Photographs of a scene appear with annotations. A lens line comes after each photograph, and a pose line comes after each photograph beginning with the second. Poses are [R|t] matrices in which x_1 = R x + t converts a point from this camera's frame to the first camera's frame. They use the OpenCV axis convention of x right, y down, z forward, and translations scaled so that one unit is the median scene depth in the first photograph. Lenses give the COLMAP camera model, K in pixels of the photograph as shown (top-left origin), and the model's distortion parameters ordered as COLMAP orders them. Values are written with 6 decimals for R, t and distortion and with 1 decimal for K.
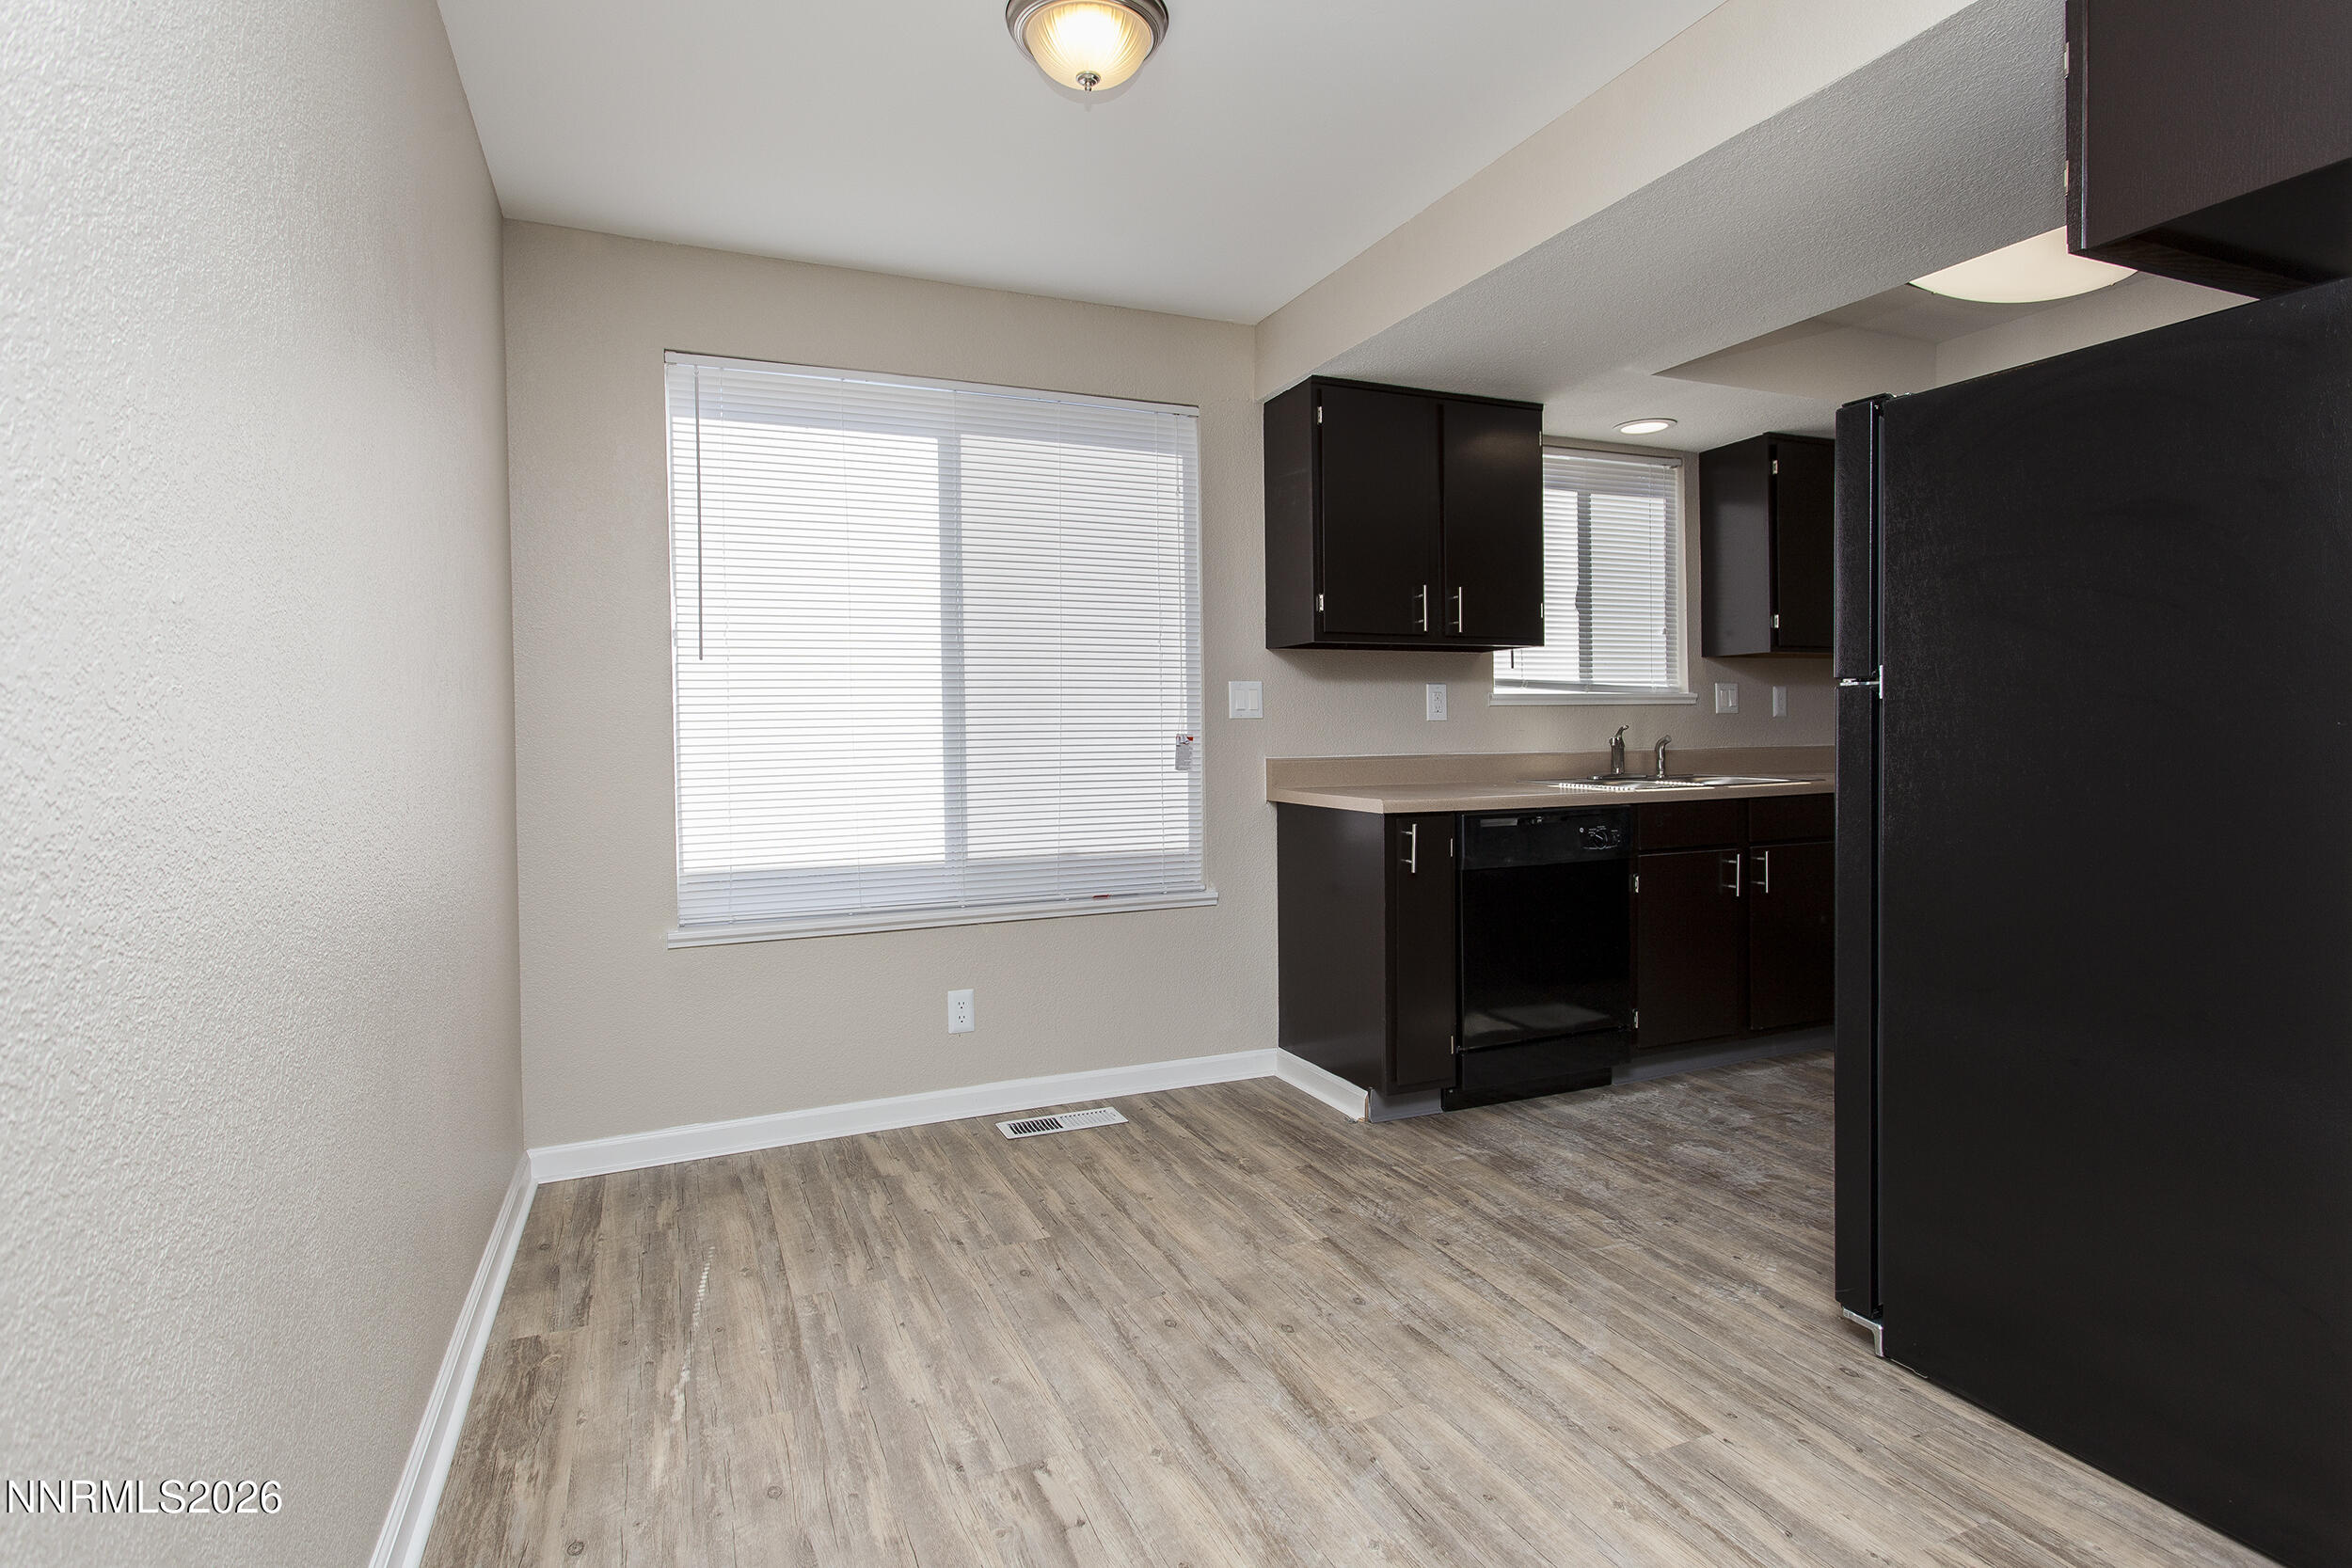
lens RADIAL K [[1175.3, 0, 1185.7], [0, 1175.3, 784.7], [0, 0, 1]] dist [-0.004073, -0.000205]
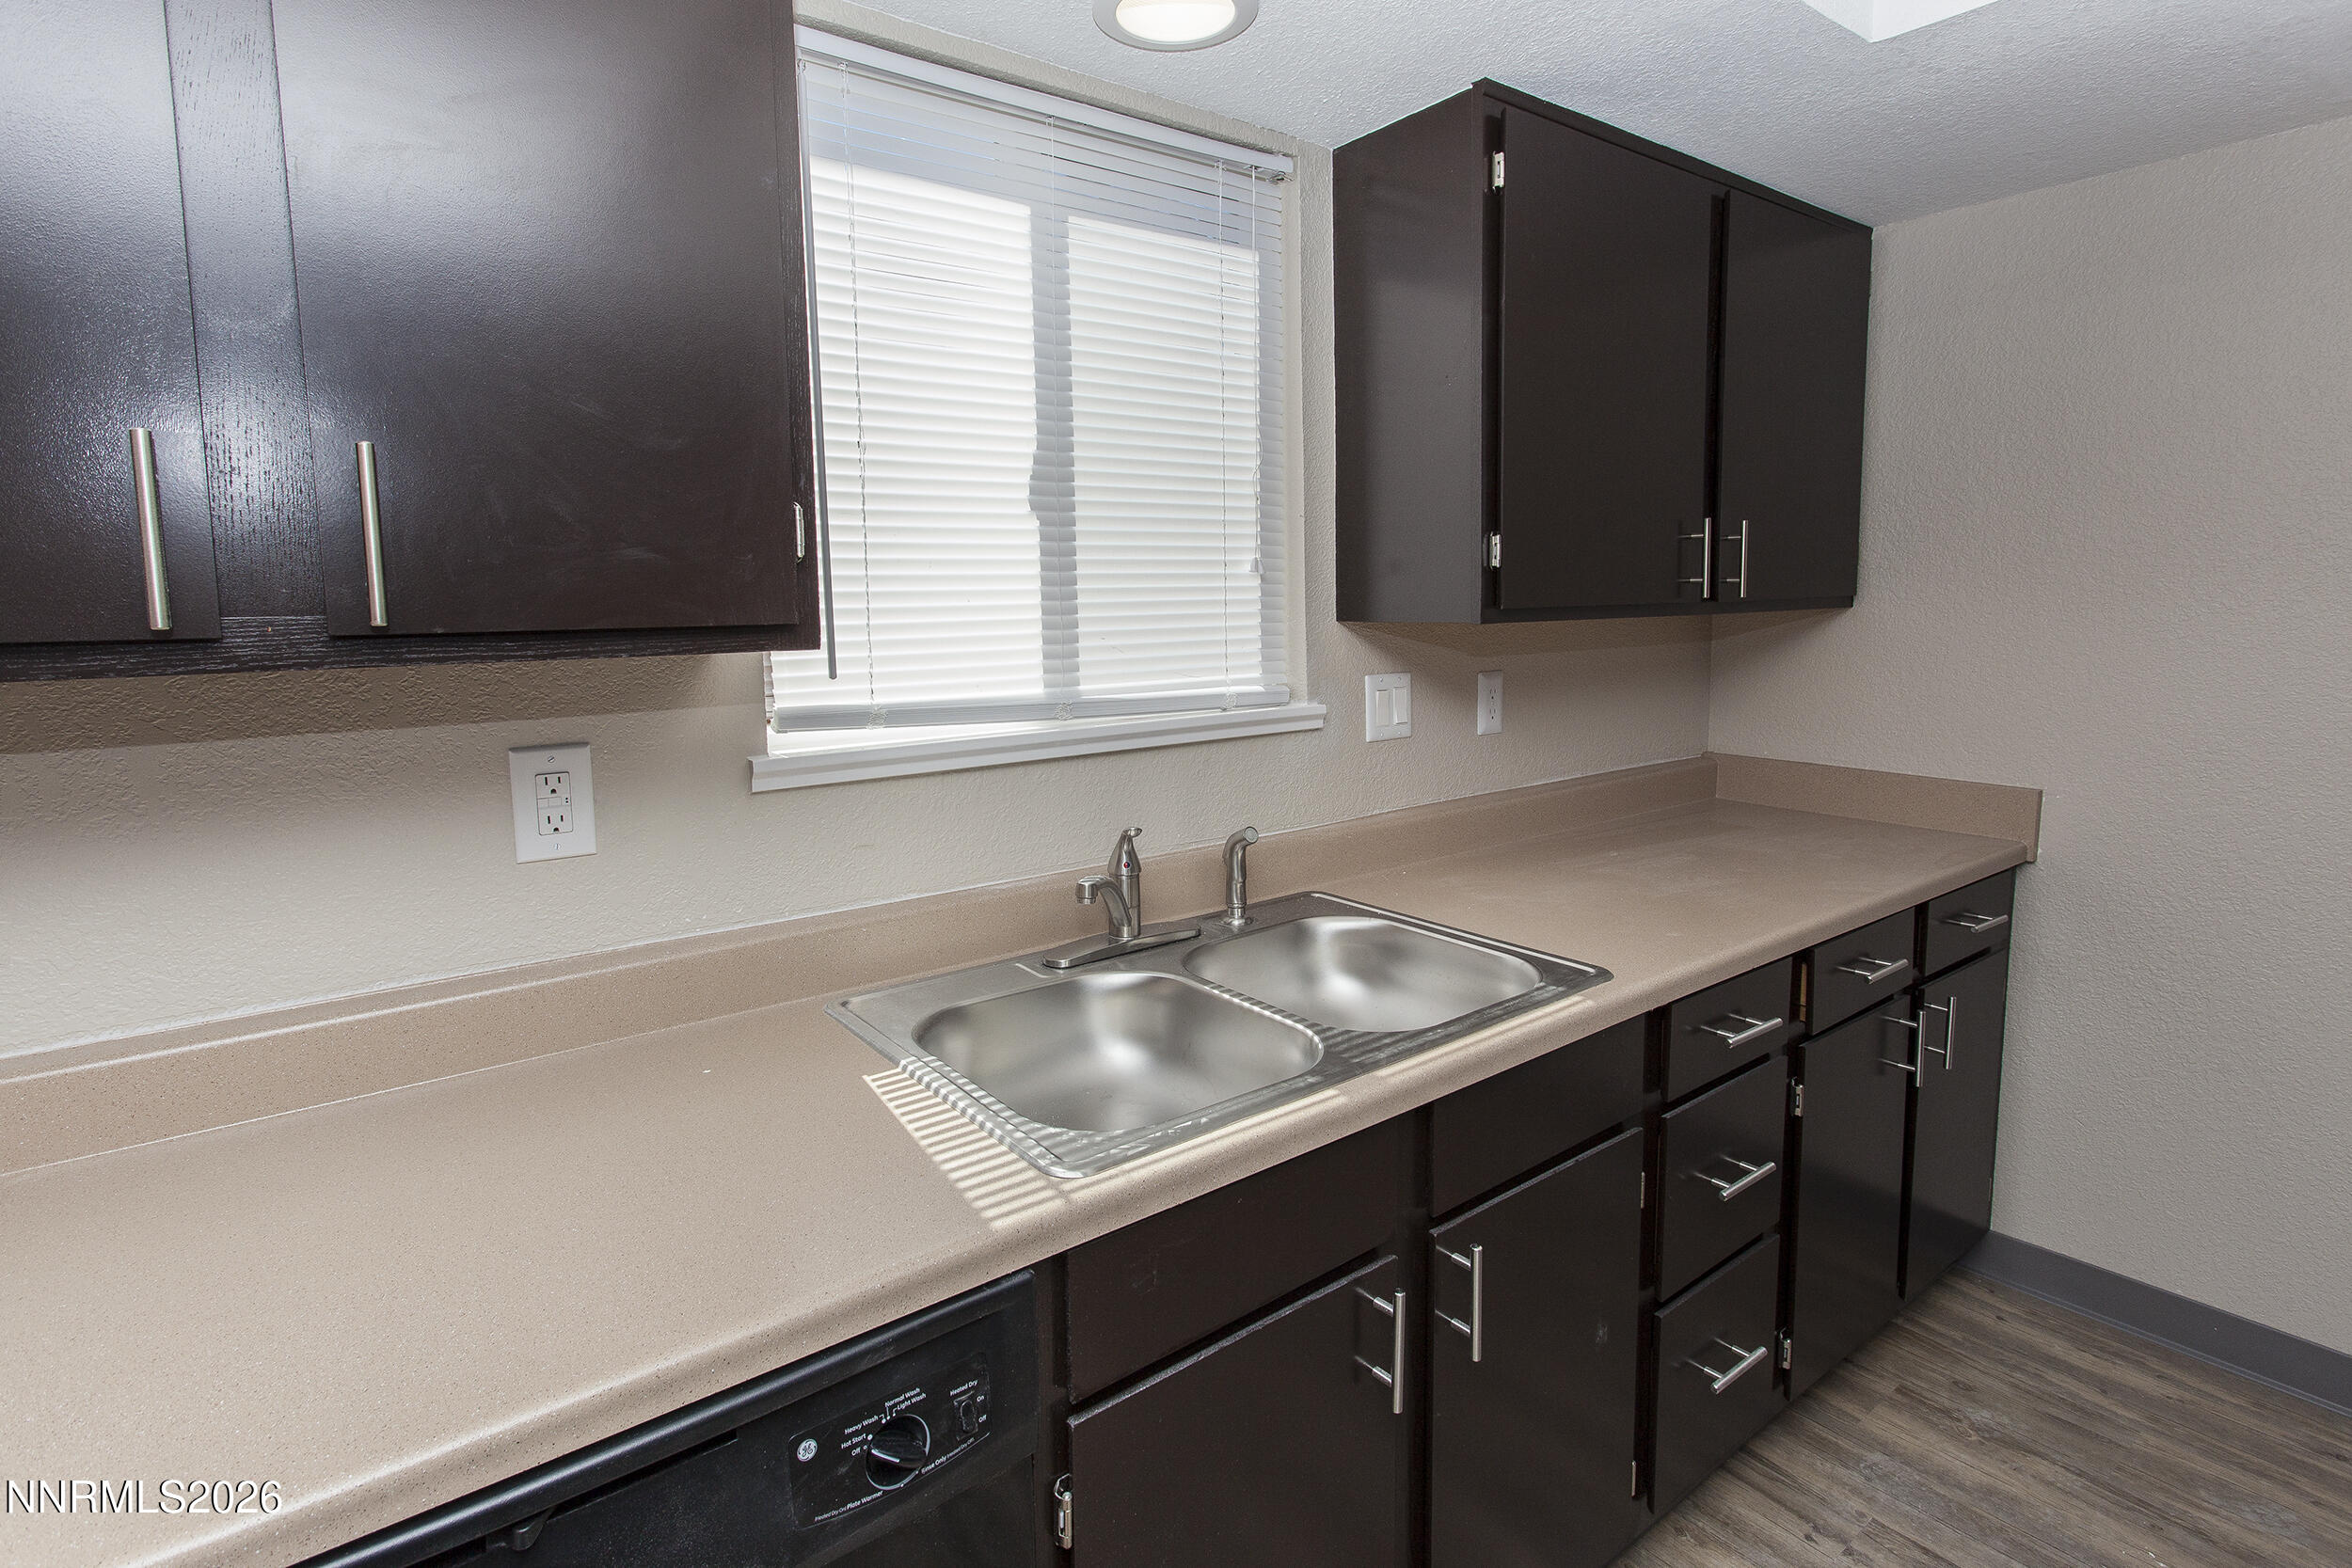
lens RADIAL K [[1175.3, 0, 1173.4], [0, 1175.3, 773.1], [0, 0, 1]] dist [-0.004073, -0.000205]
pose [[0.973476, -0.034076, 0.226238, 0.288039], [0.011094, 0.994713, 0.102091, -0.102969], [-0.228521, -0.096873, 0.968707, 0.601008]]
